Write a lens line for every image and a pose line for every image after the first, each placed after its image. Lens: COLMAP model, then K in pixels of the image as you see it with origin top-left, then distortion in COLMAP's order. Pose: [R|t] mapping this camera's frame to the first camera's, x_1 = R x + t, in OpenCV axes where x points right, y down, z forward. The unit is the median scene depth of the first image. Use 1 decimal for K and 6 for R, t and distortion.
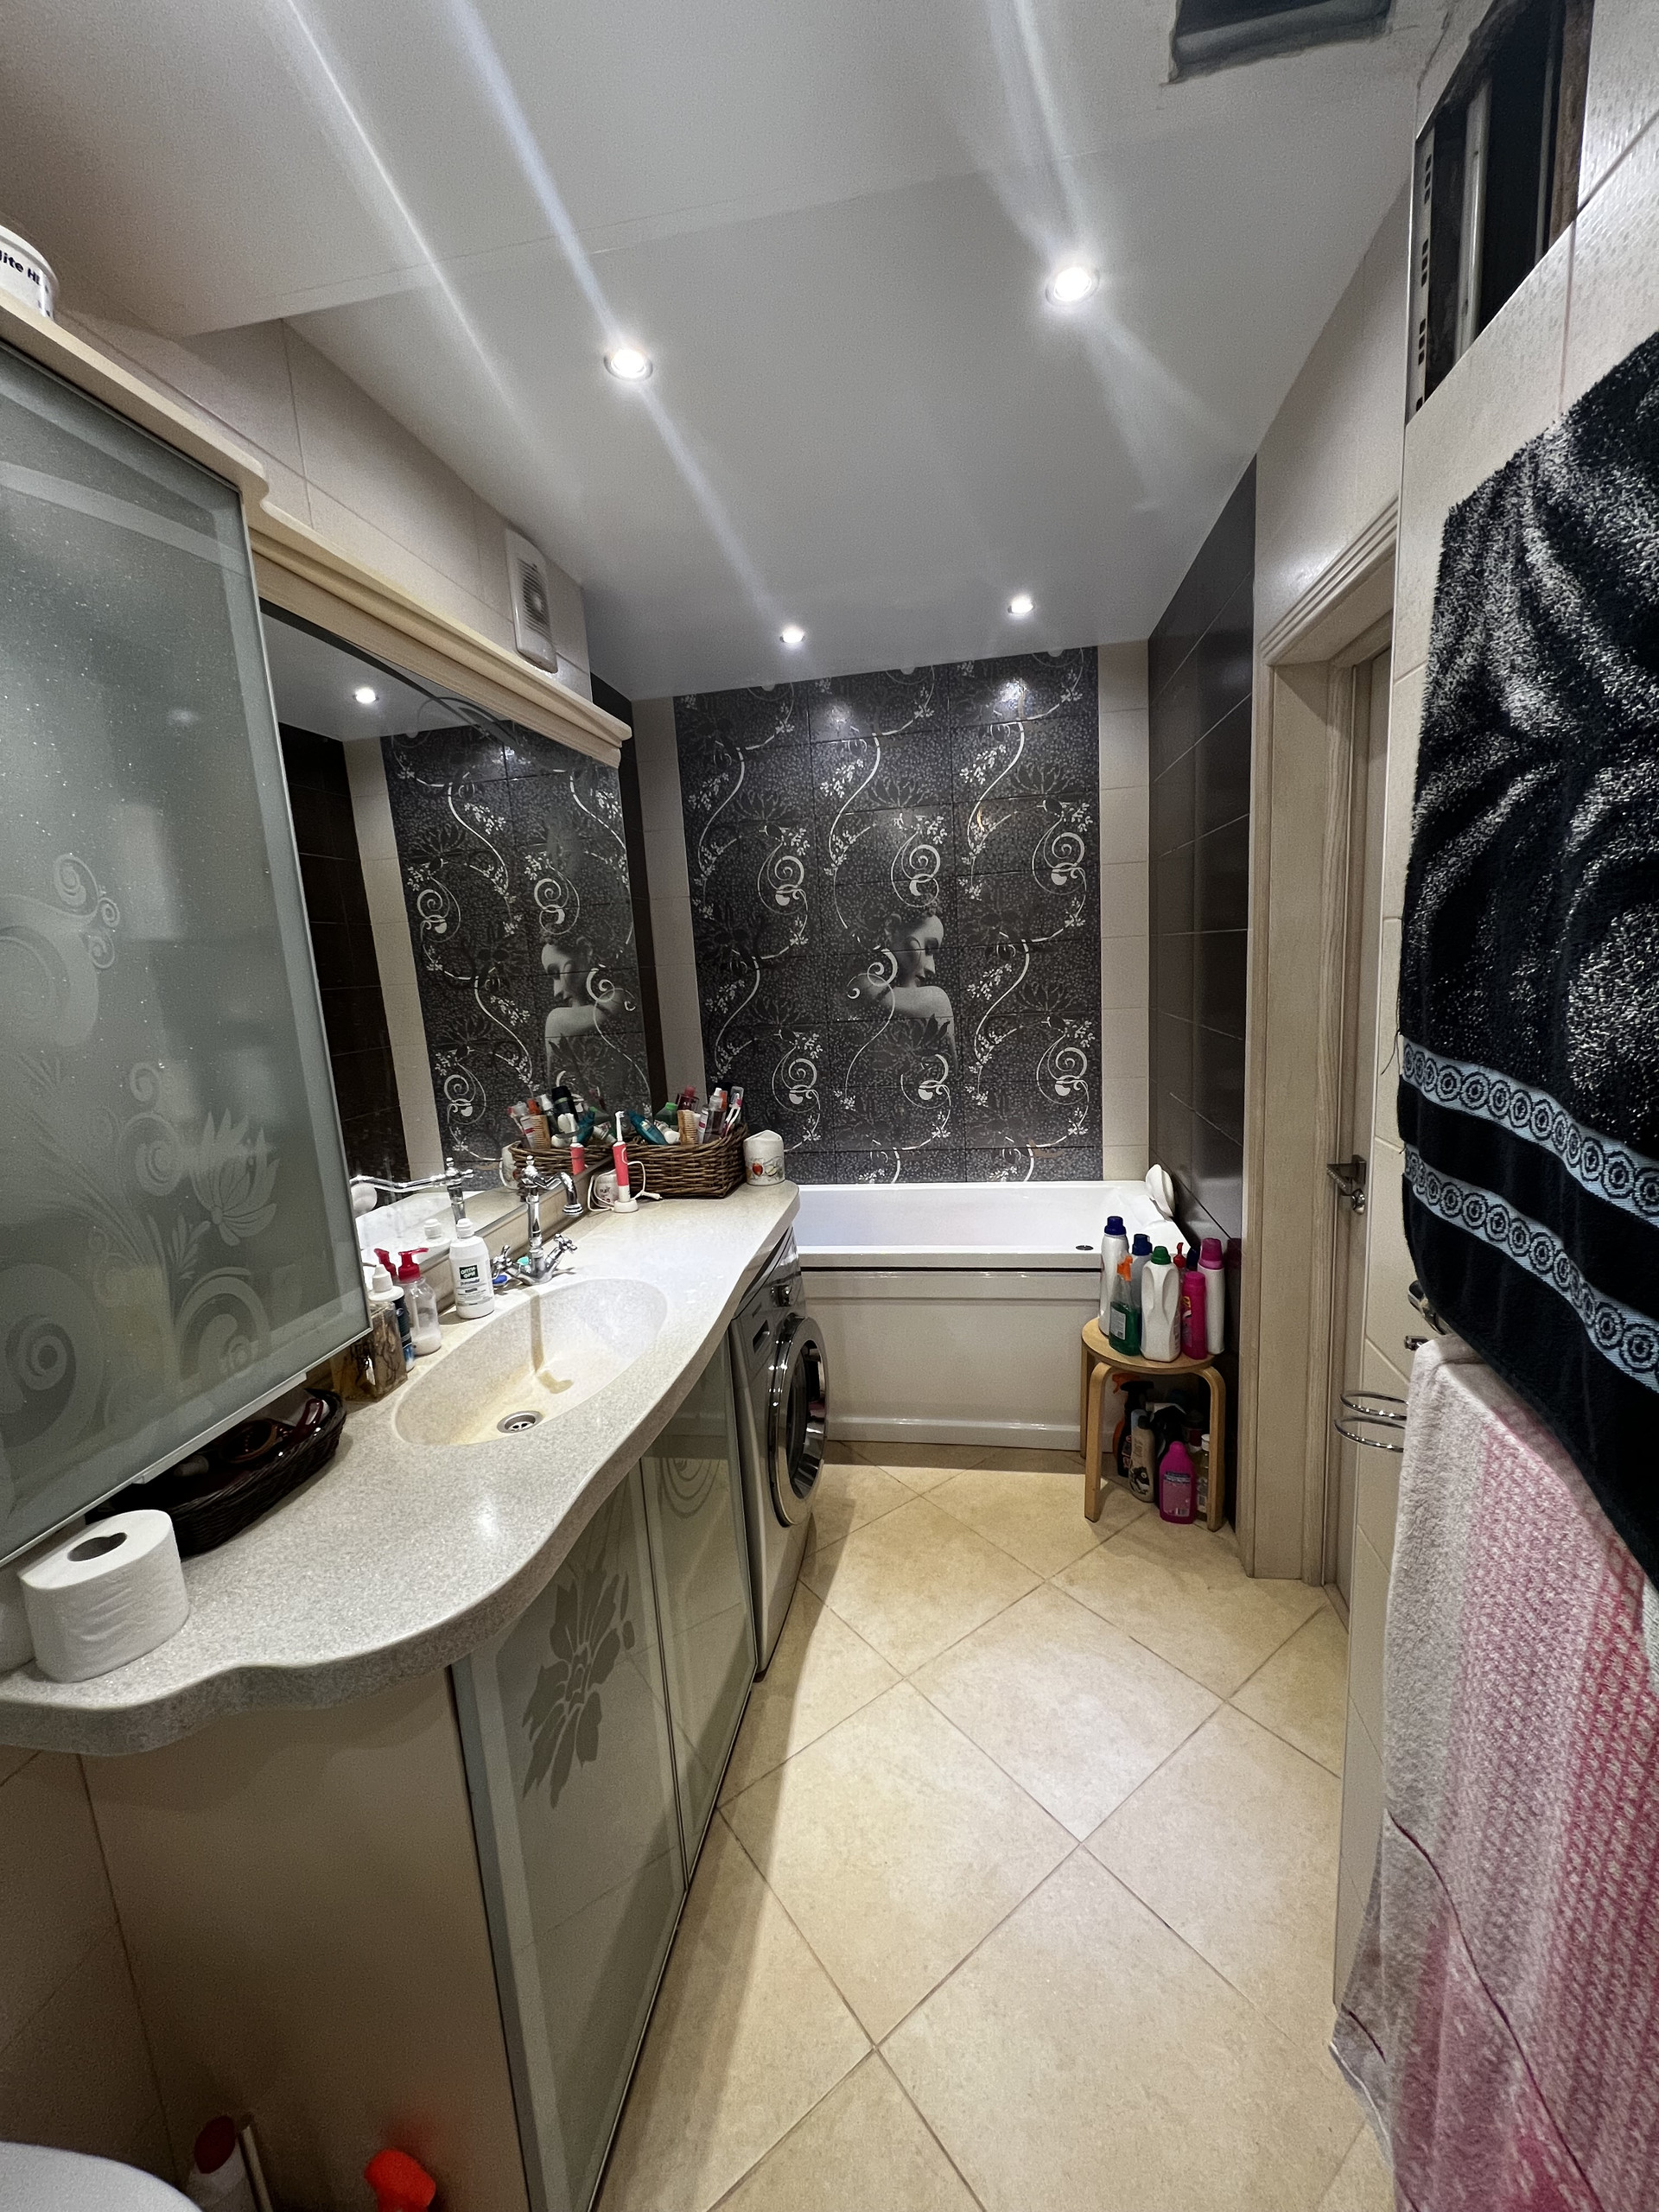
lens RADIAL K [[881.8, 0, 821.1], [0, 881.8, 1104.5], [0, 0, 1]] dist [0.000421, 0.000140]
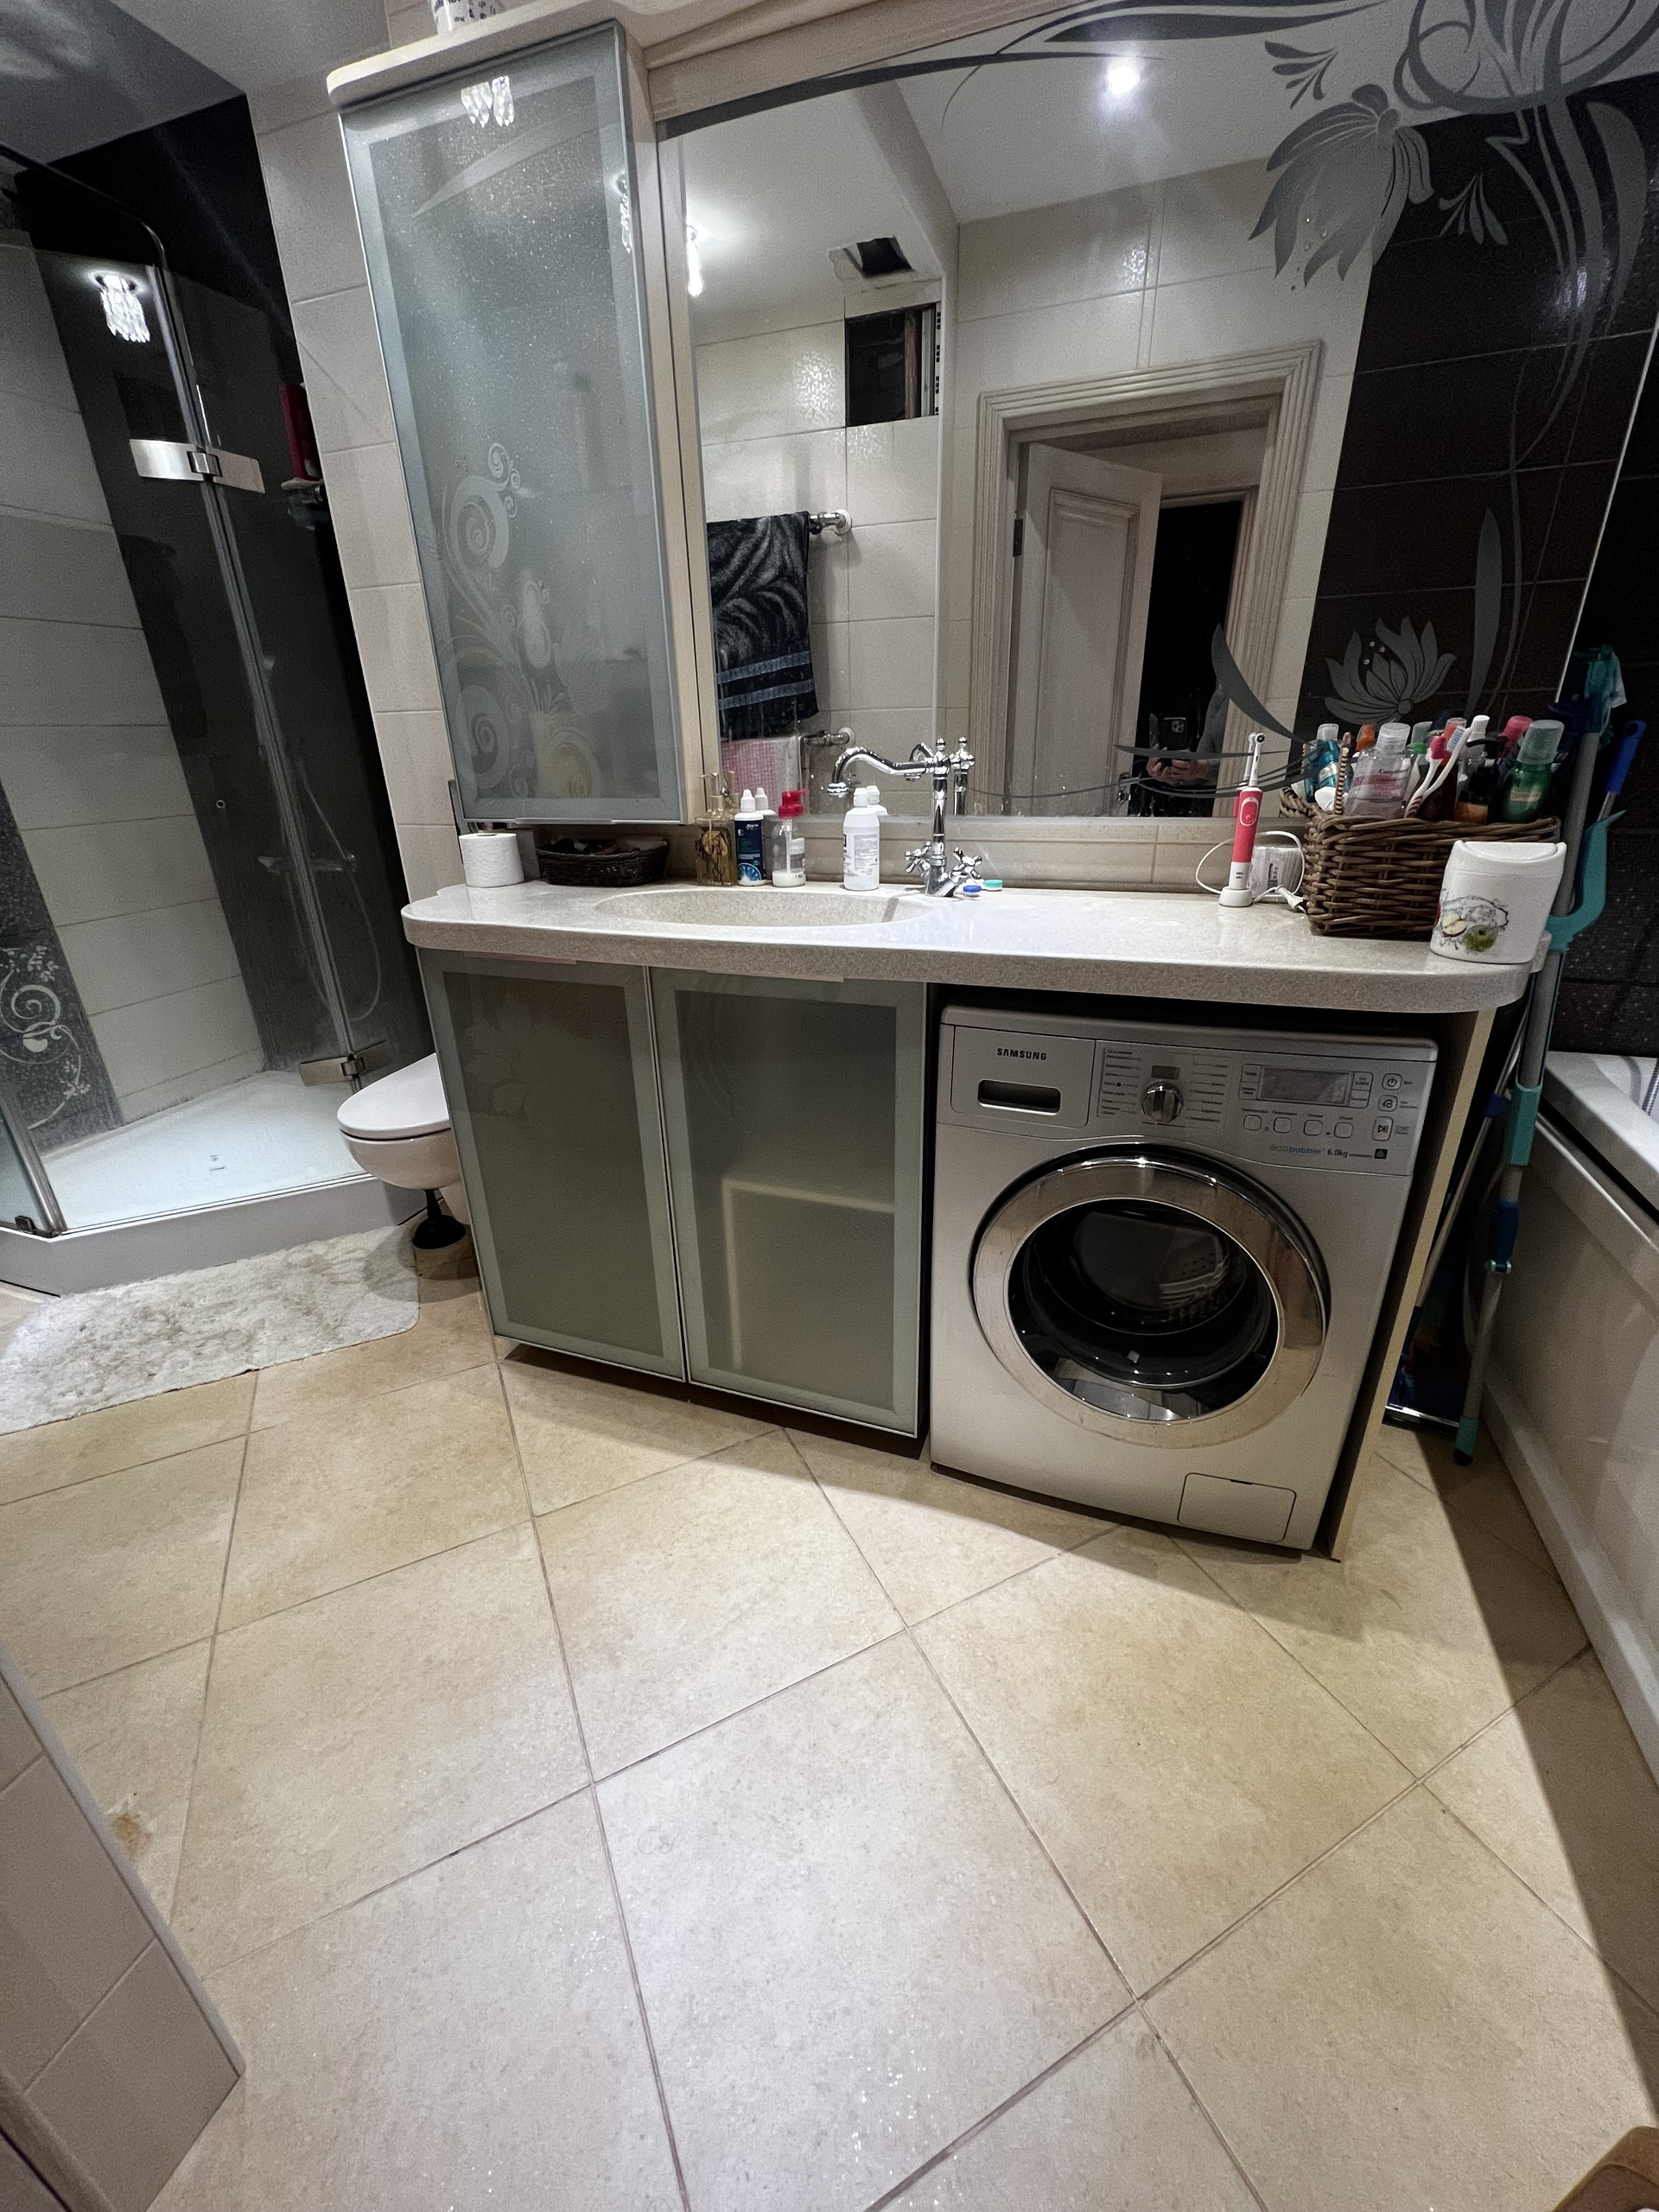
lens RADIAL K [[881.8, 0, 821.1], [0, 881.8, 1104.5], [0, 0, 1]] dist [0.000421, 0.000140]
pose [[-0.178240, 0.442609, -0.878821, 0.650387], [-0.124061, 0.875888, 0.466294, -0.014181], [0.976135, 0.192140, -0.101208, 1.148507]]
